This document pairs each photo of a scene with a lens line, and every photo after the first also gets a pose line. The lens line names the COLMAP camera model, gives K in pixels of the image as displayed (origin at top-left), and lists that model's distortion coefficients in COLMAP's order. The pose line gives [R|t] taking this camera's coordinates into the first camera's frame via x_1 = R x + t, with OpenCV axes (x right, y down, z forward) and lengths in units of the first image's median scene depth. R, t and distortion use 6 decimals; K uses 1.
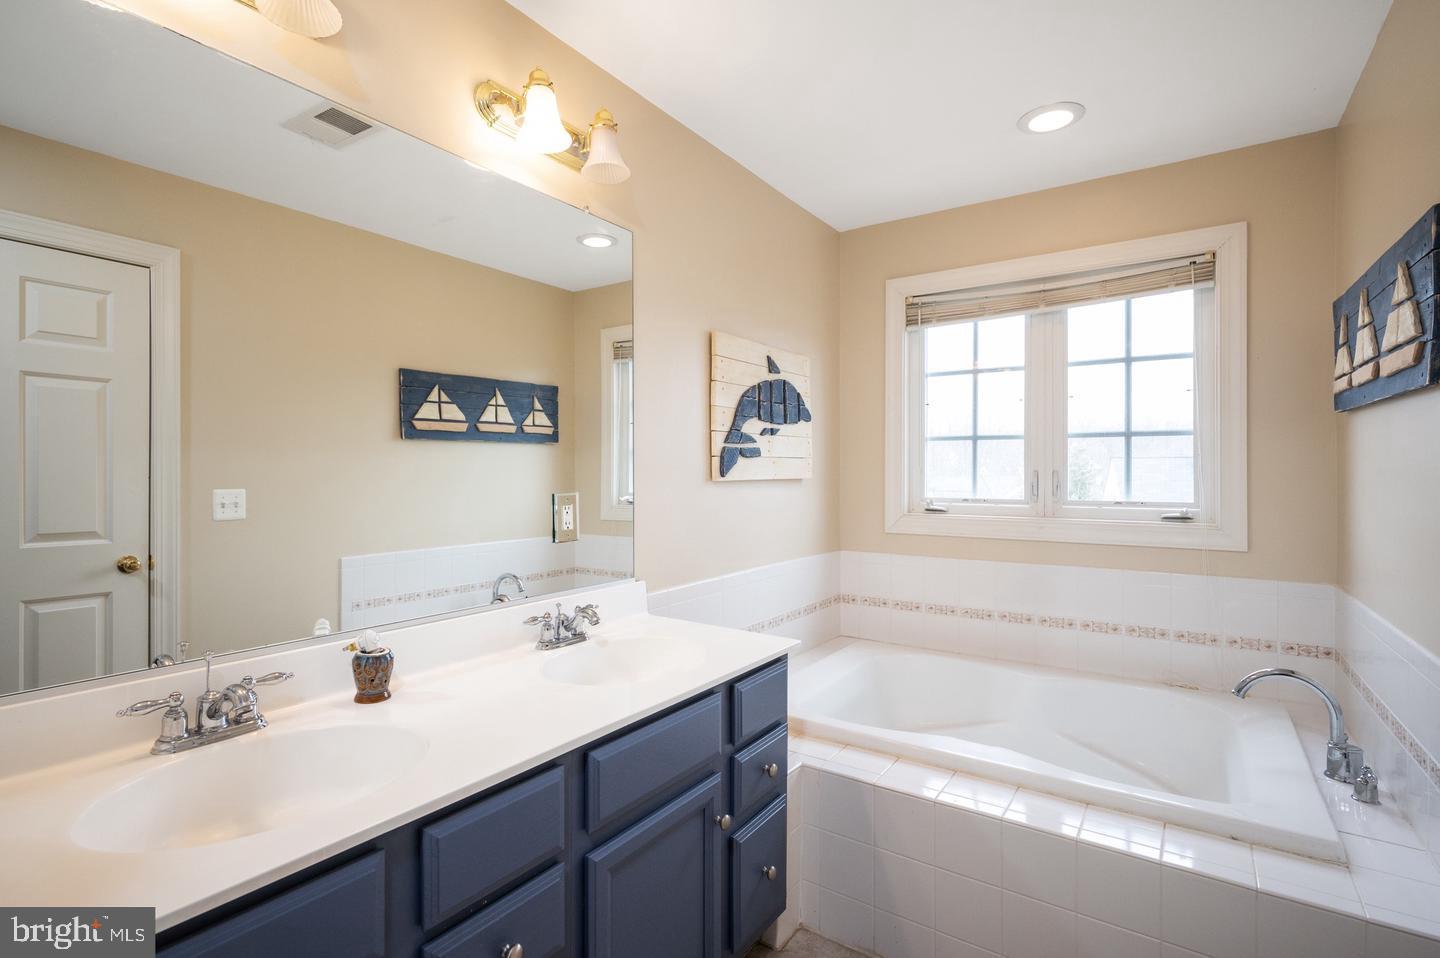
lens RADIAL K [[673.2, 0, 724.2], [0, 673.2, 475.4], [0, 0, 1]] dist [0.002435, 0.000042]
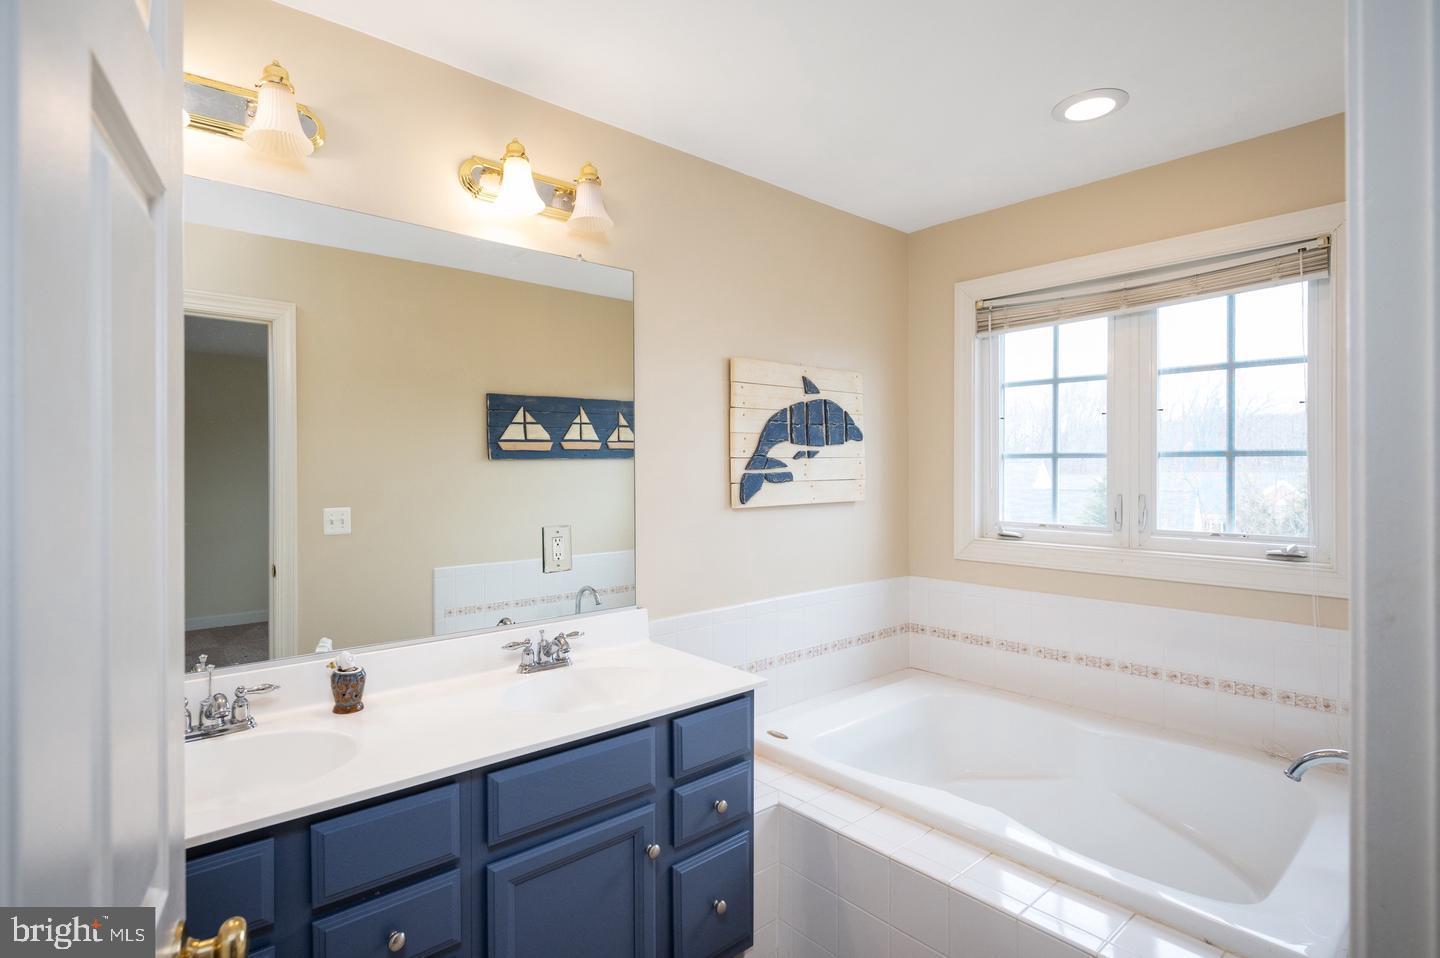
lens RADIAL K [[716.7, 0, 721.7], [0, 716.7, 474.3], [0, 0, 1]] dist [-0.000370, -0.000264]
pose [[0.970543, -0.001815, -0.240923, 0.202643], [0.002394, 0.999995, 0.002111, -0.039968], [0.240918, -0.002625, 0.970542, -0.029038]]
